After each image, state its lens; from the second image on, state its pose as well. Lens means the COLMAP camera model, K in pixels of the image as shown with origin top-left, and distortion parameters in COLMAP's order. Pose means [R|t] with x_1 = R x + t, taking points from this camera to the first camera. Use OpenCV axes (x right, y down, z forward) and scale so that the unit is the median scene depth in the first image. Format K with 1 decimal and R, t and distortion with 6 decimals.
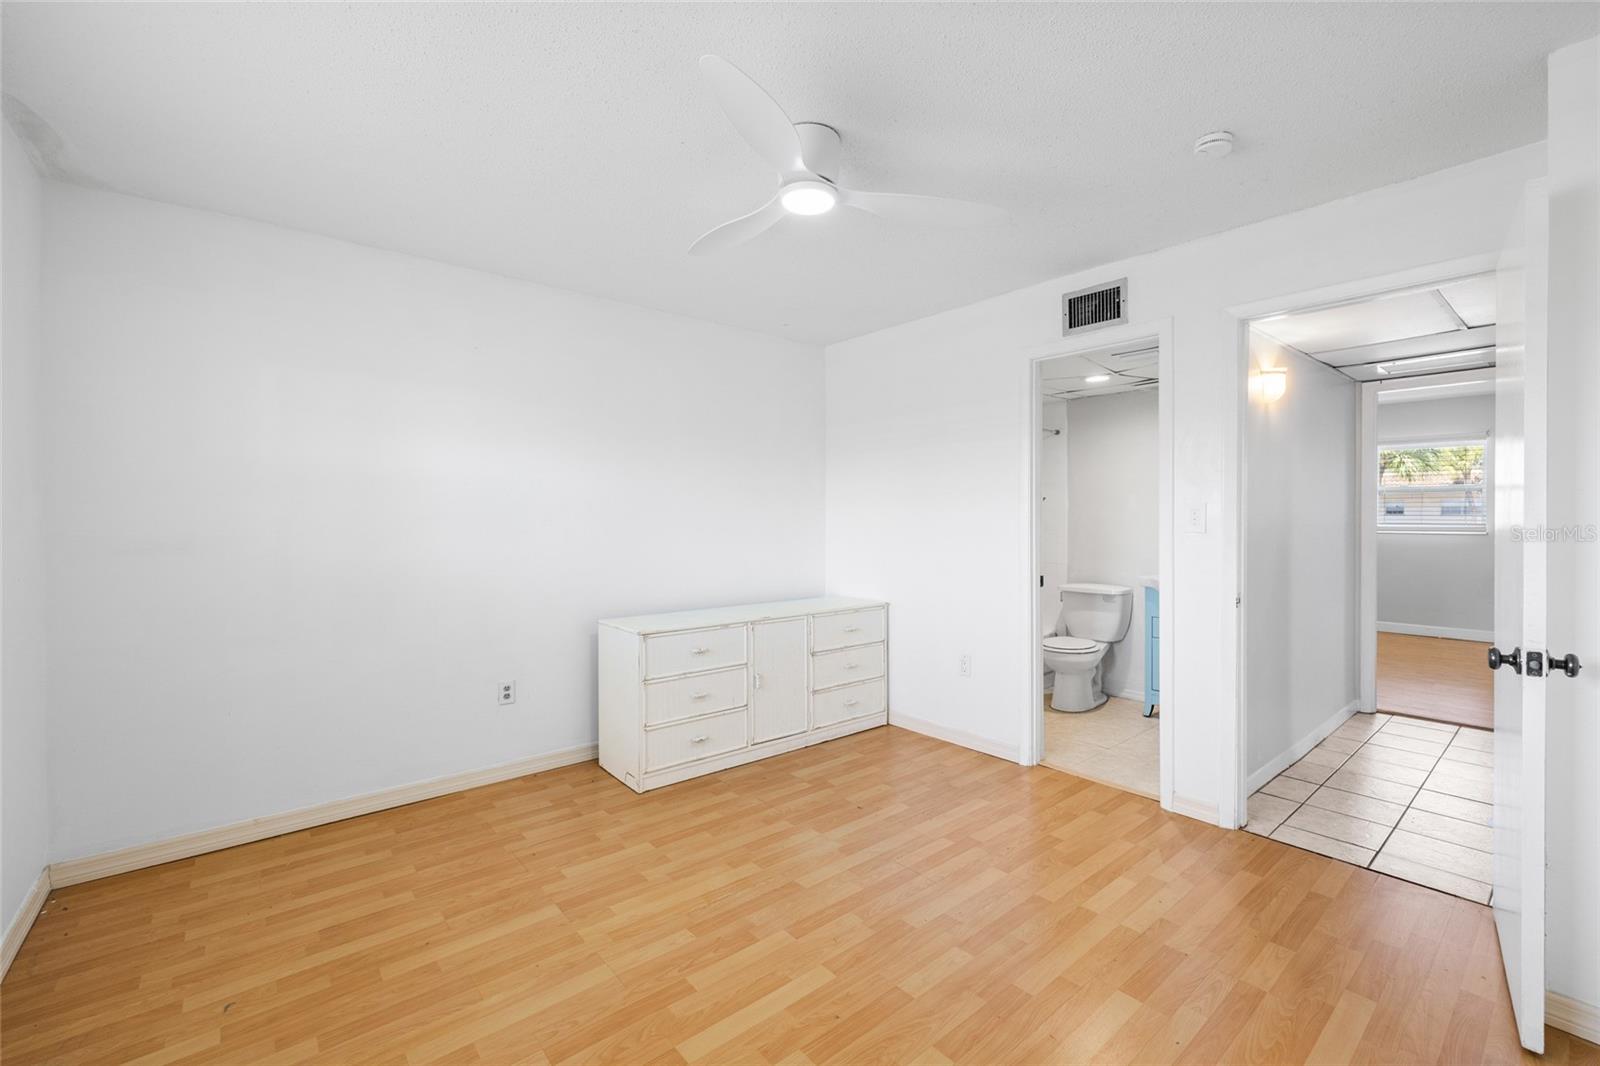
lens RADIAL K [[674.5, 0, 801.4], [0, 674.5, 520.1], [0, 0, 1]] dist [-0.006035, 0.001408]
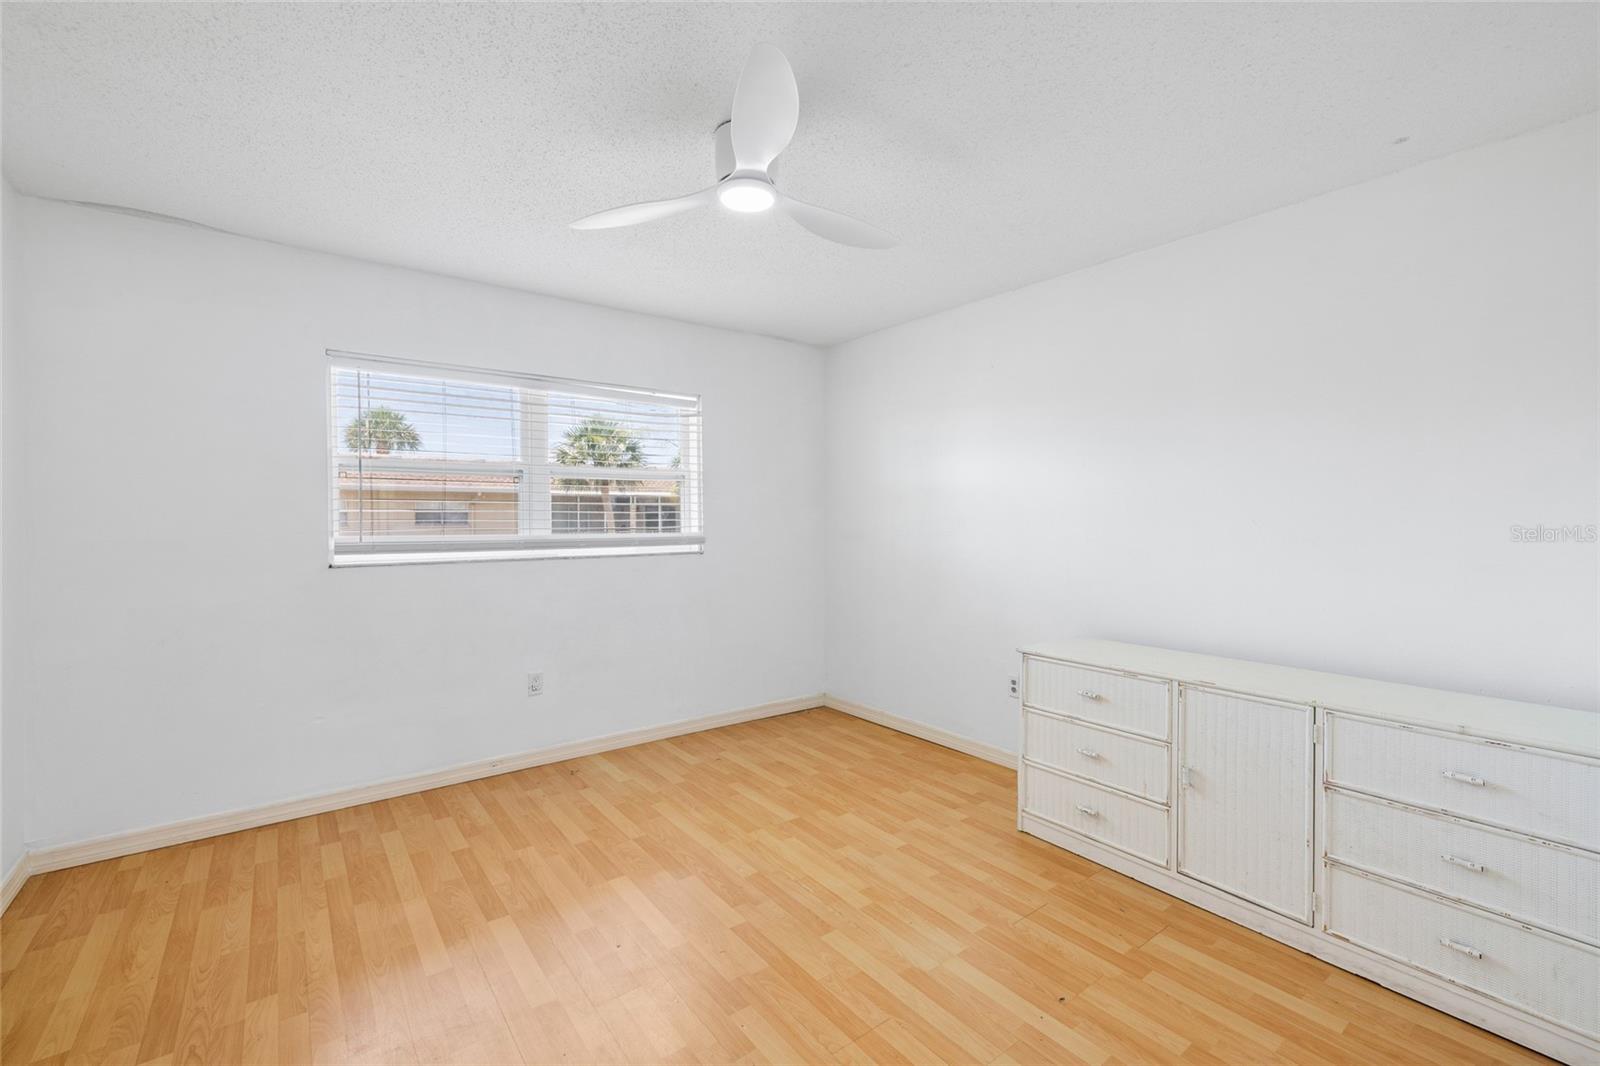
lens RADIAL K [[674.5, 0, 792.1], [0, 674.5, 519.2], [0, 0, 1]] dist [-0.006035, 0.001408]
pose [[-0.051133, 0.001477, -0.998691, 0.764878], [-0.002627, 0.999995, 0.001614, -0.006617], [0.998688, 0.002706, -0.051128, 0.858427]]
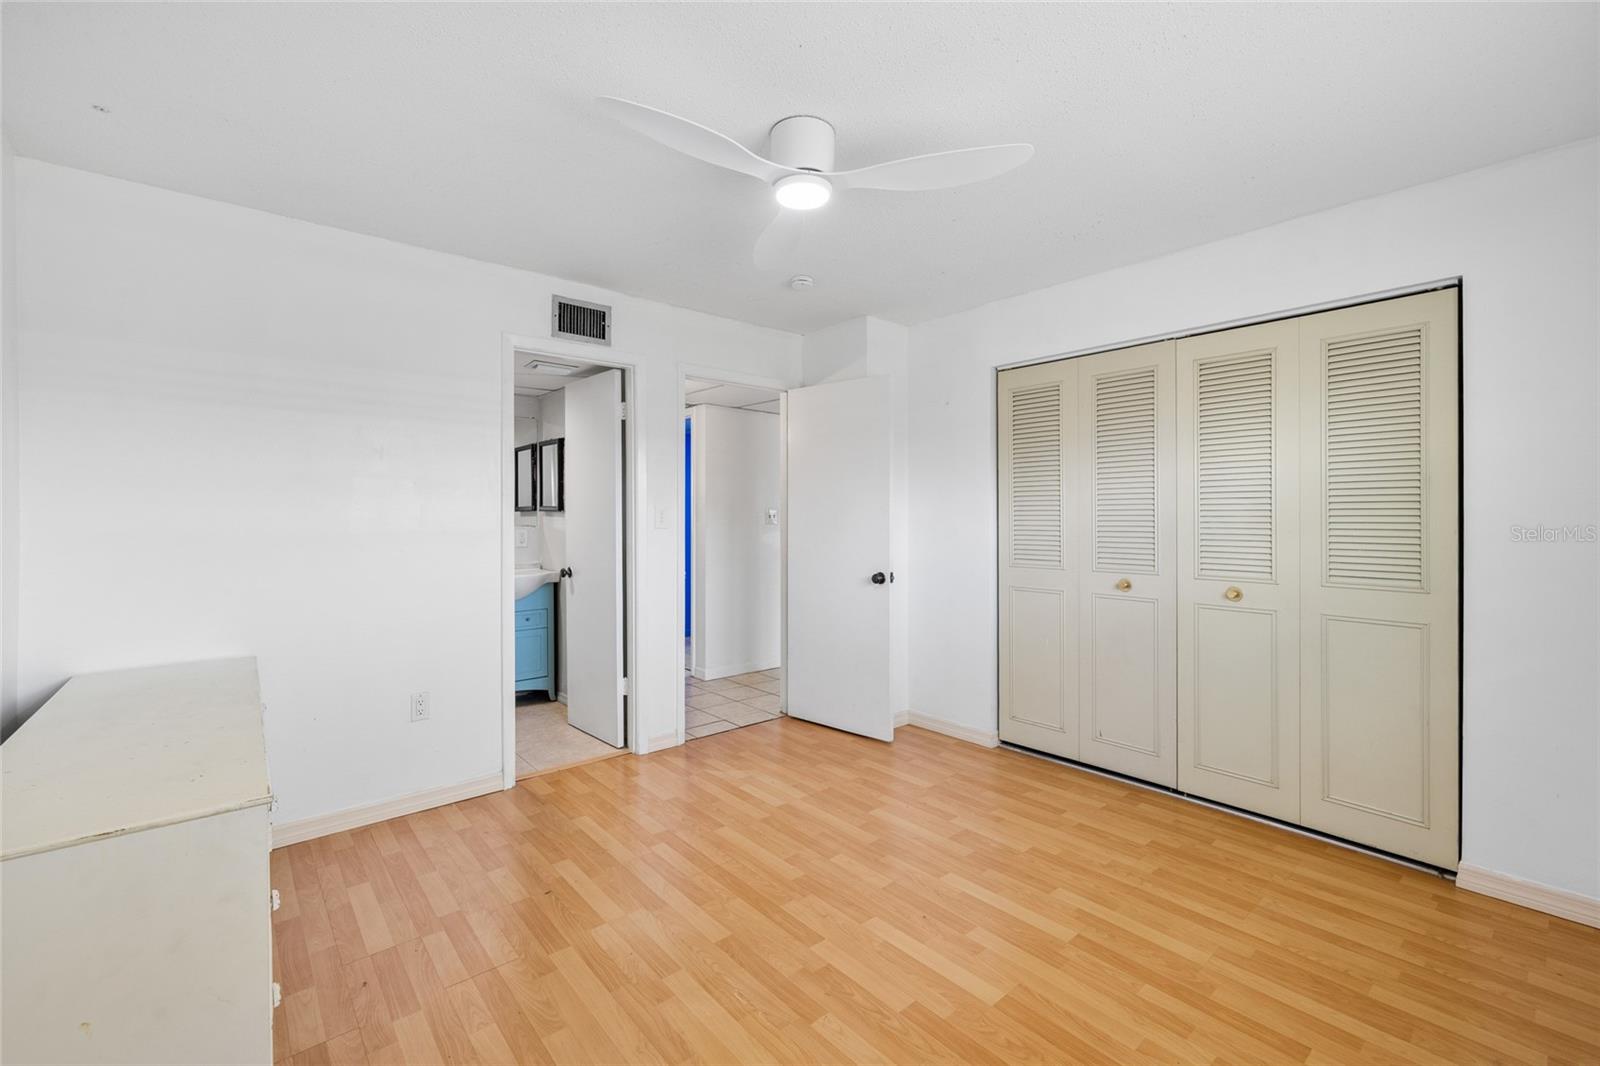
lens RADIAL K [[674.5, 0, 799.5], [0, 674.5, 526.8], [0, 0, 1]] dist [-0.006035, 0.001408]
pose [[-0.011302, -0.013266, 0.999848, -0.746722], [0.006693, 0.999889, 0.013342, -0.001946], [-0.999914, 0.006843, -0.011212, 0.782073]]
